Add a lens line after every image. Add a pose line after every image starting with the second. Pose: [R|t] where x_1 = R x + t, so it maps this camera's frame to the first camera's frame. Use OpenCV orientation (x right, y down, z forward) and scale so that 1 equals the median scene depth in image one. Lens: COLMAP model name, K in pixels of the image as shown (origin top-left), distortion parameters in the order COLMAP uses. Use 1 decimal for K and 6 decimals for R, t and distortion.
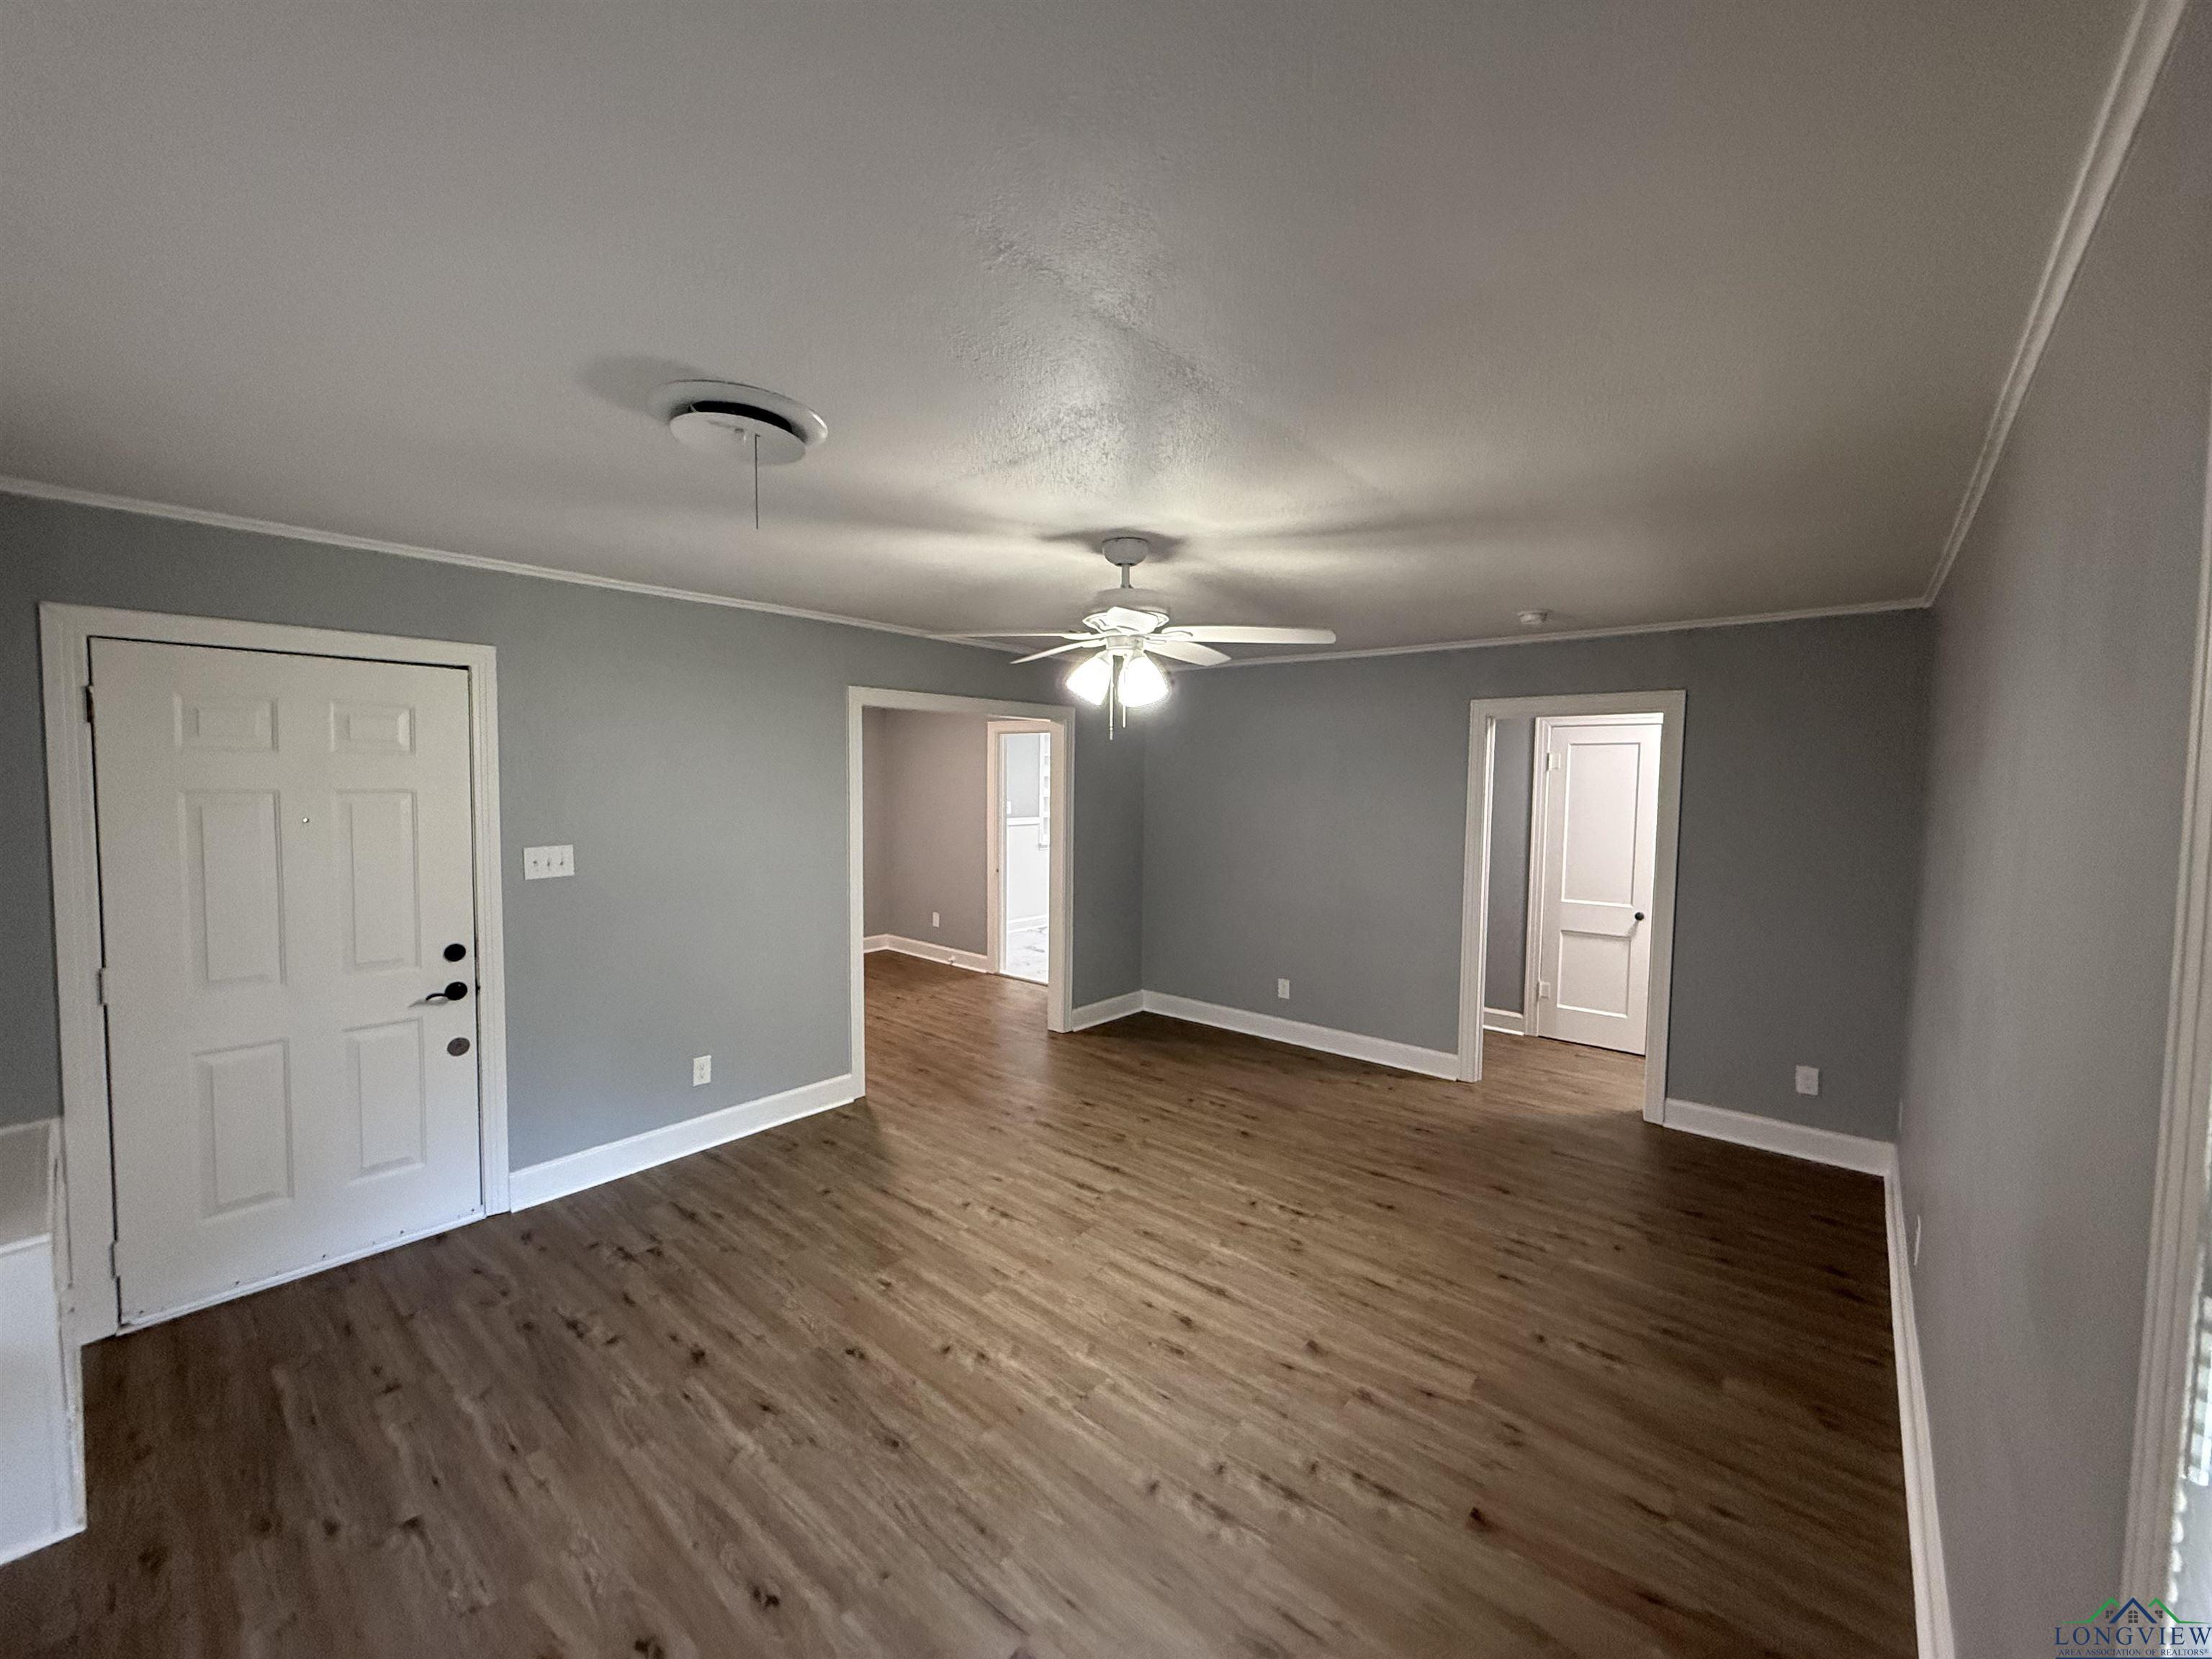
lens RADIAL K [[883.7, 0, 1097.5], [0, 883.7, 823.1], [0, 0, 1]] dist [0.002385, 0.001478]
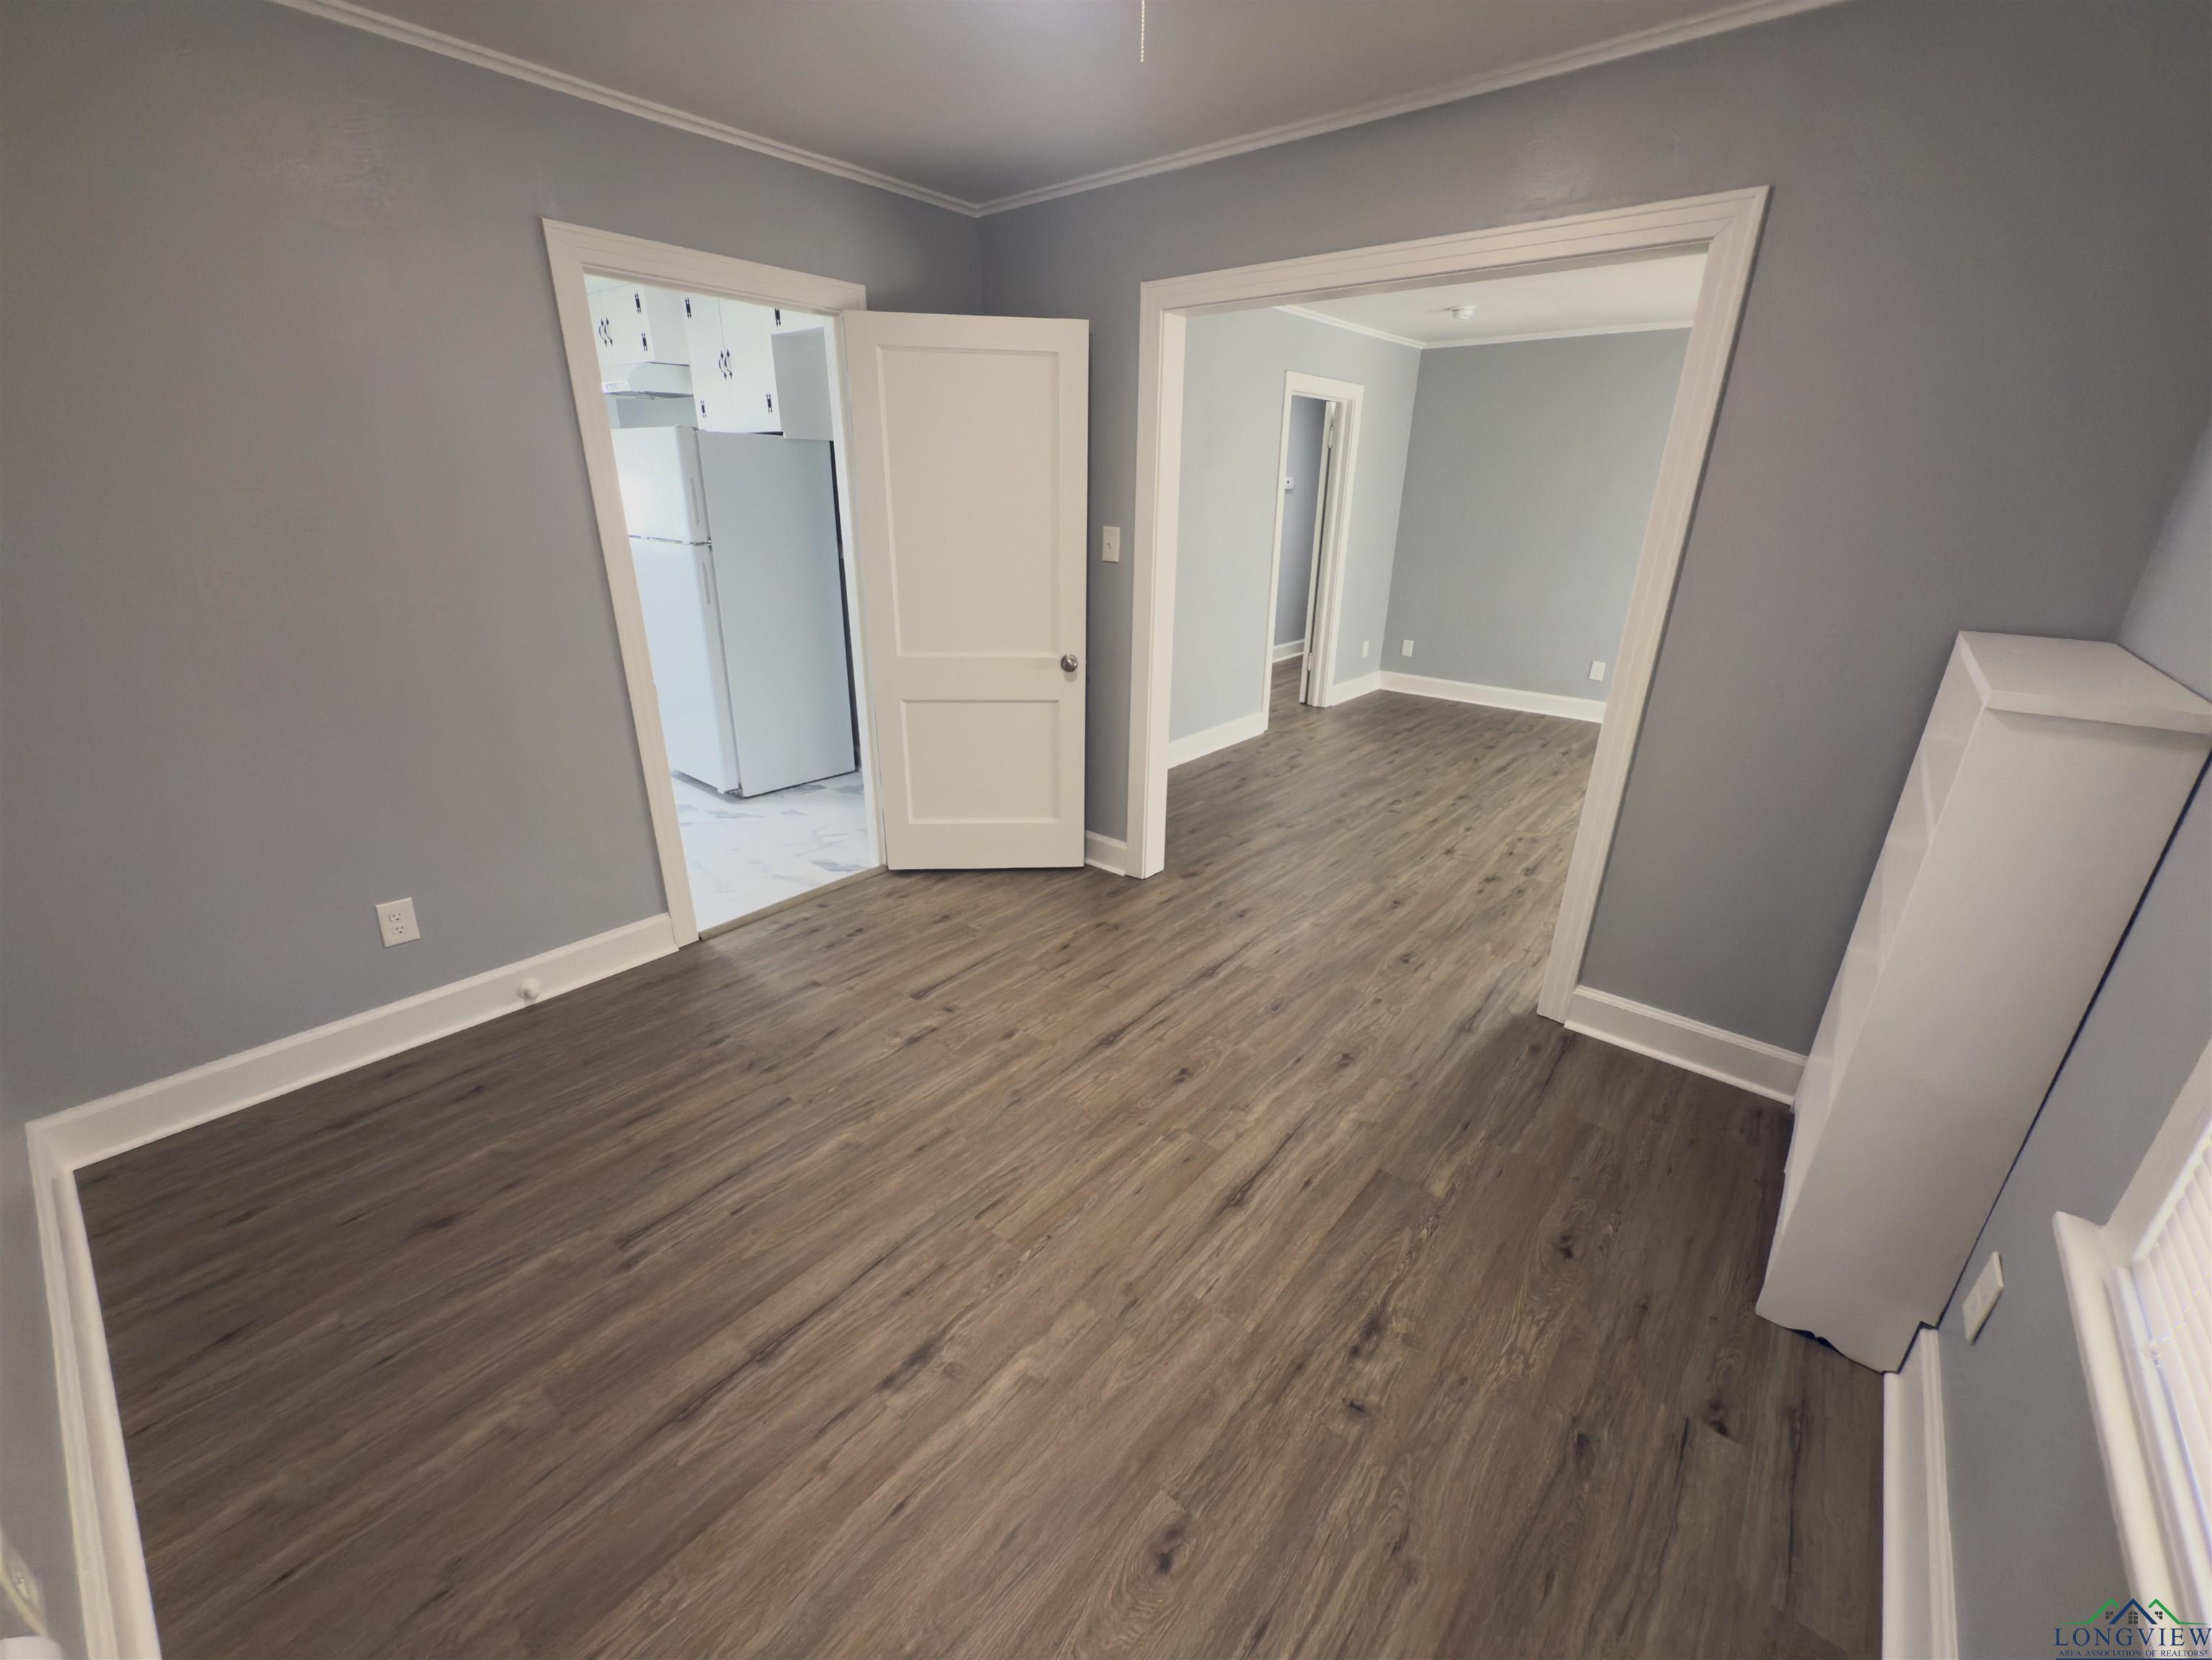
lens RADIAL K [[883.8, 0, 1116.6], [0, 883.8, 848.2], [0, 0, 1]] dist [0.002385, 0.001478]
pose [[-0.017627, -0.392045, 0.919777, -1.039510], [0.040227, 0.918897, 0.392440, -0.048676], [-0.999035, 0.043917, -0.000426, 1.725887]]
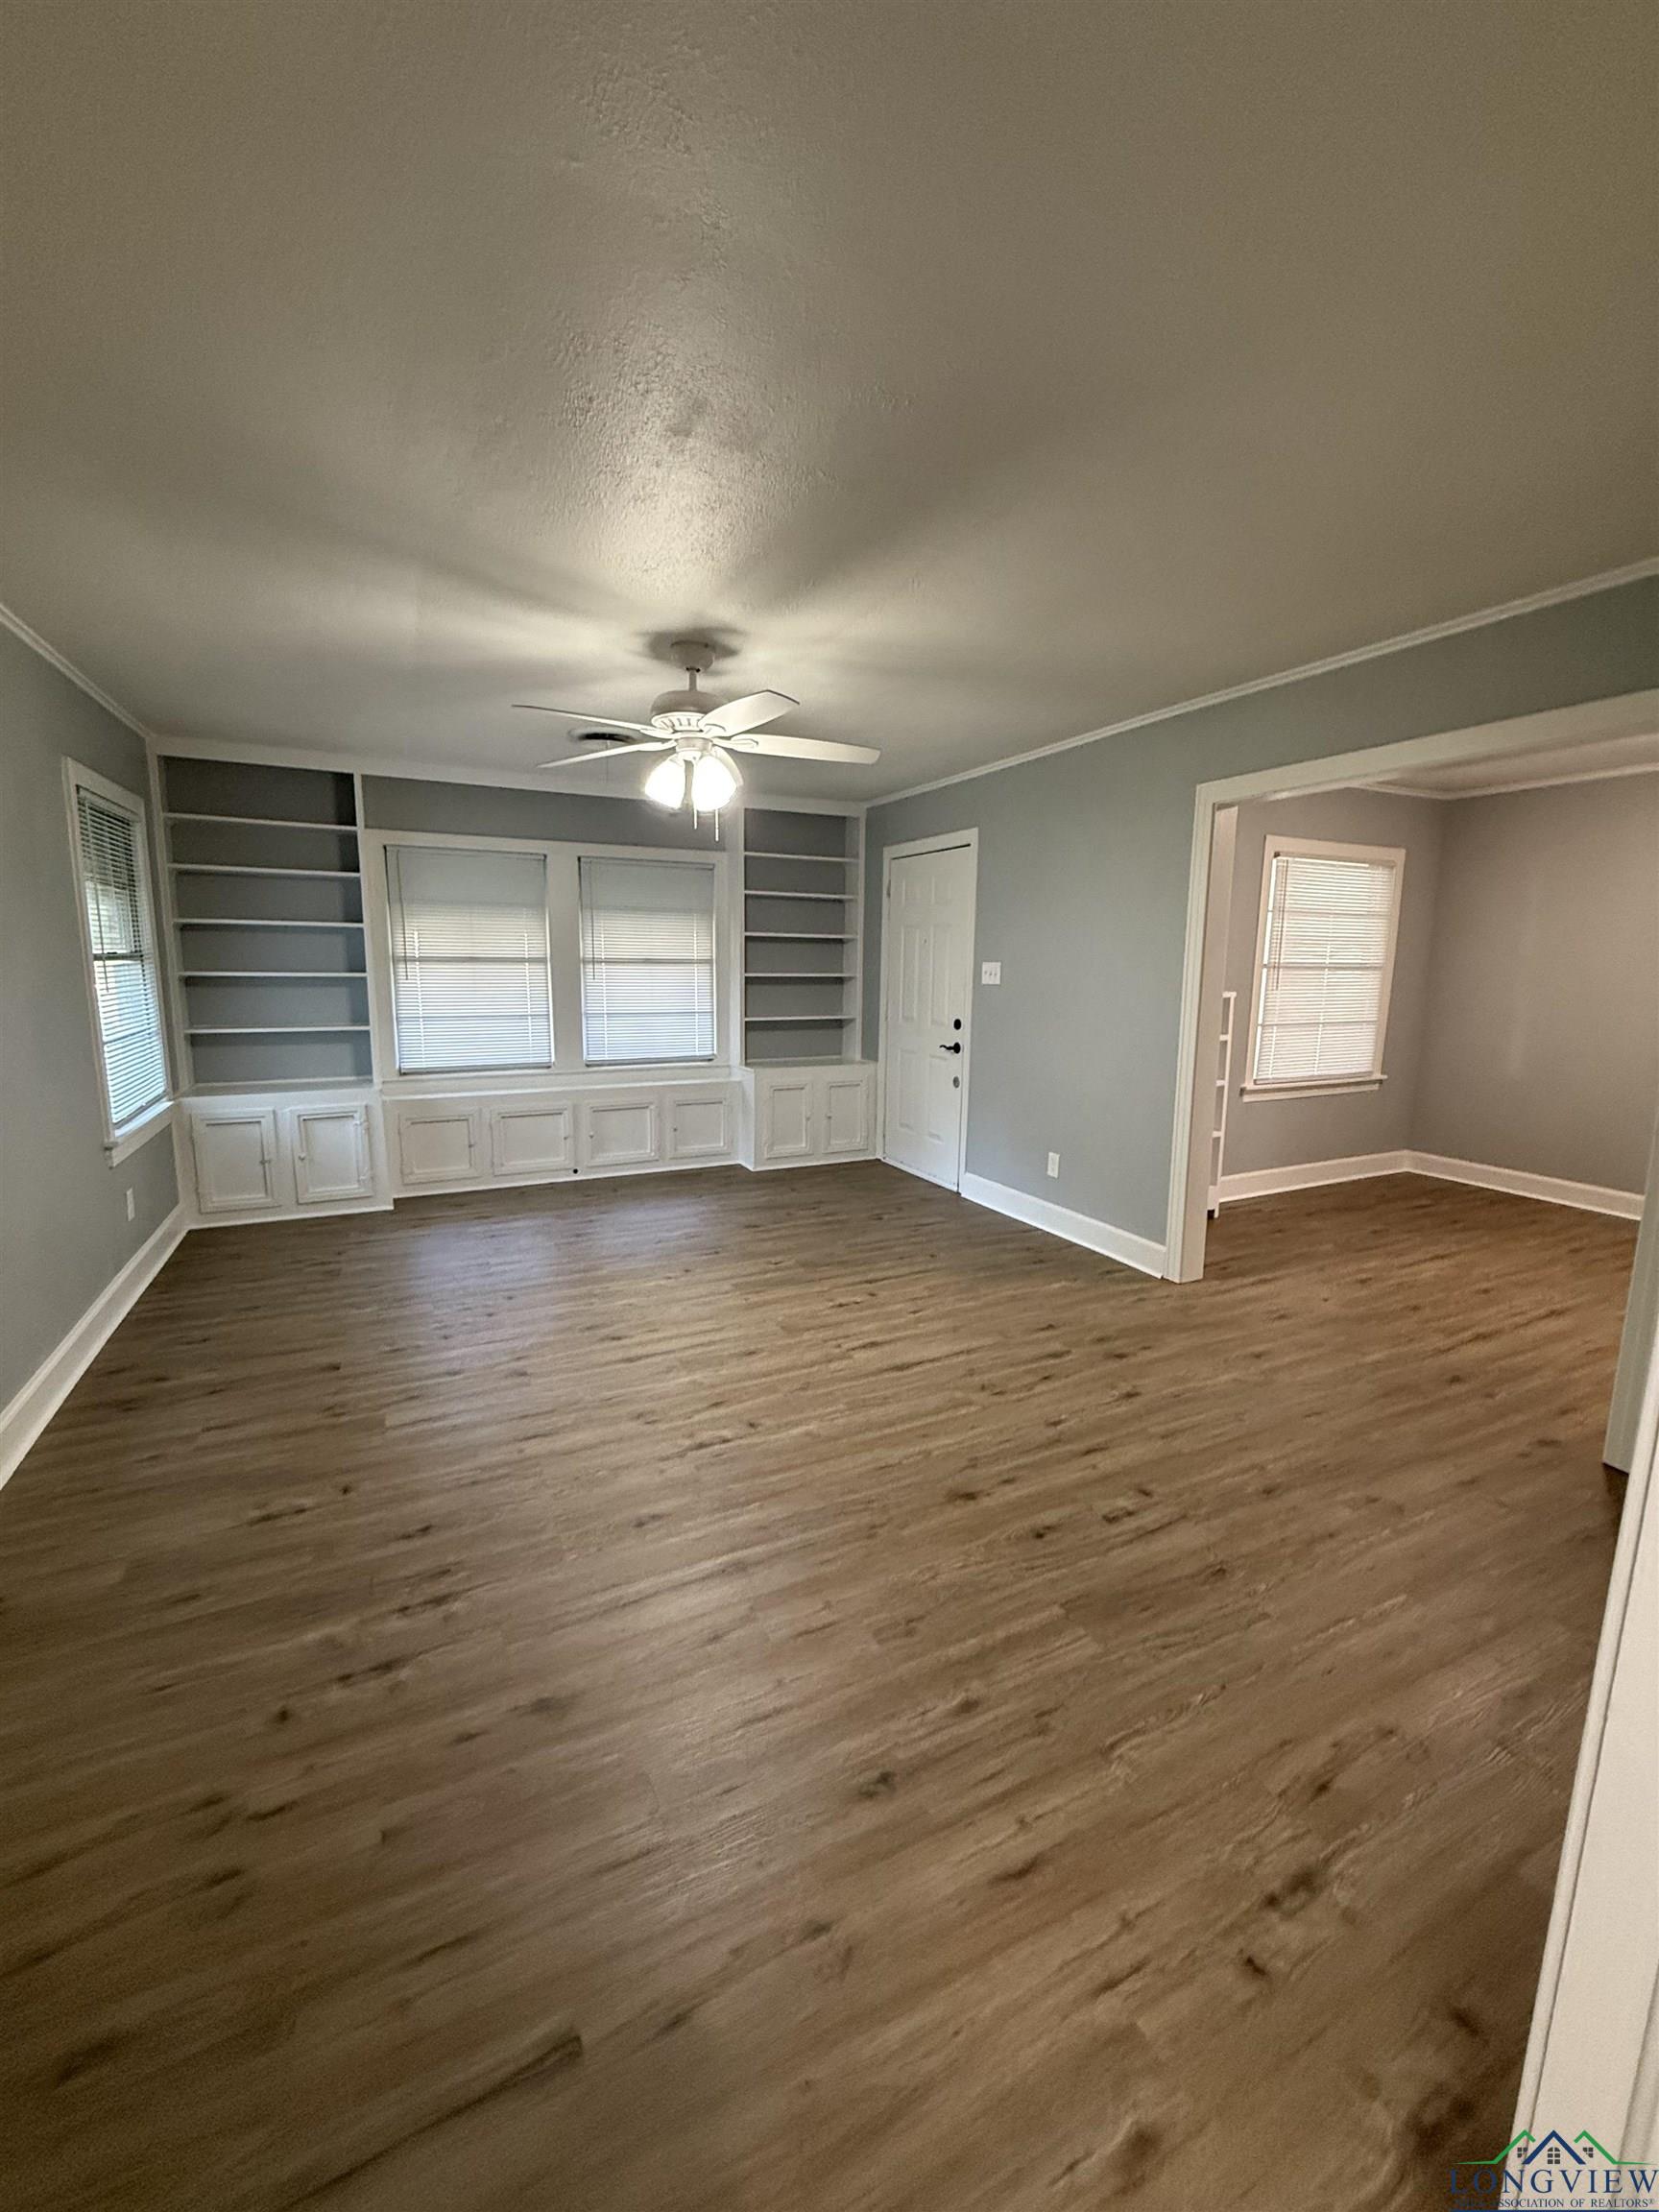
lens RADIAL K [[883.7, 0, 832.3], [0, 883.7, 1093.7], [0, 0, 1]] dist [0.002385, 0.001478]
pose [[-0.396788, 0.124056, -0.909488, 0.813525], [-0.063790, 0.984703, 0.162145, 0.019942], [0.915691, 0.122353, -0.382805, 1.330237]]
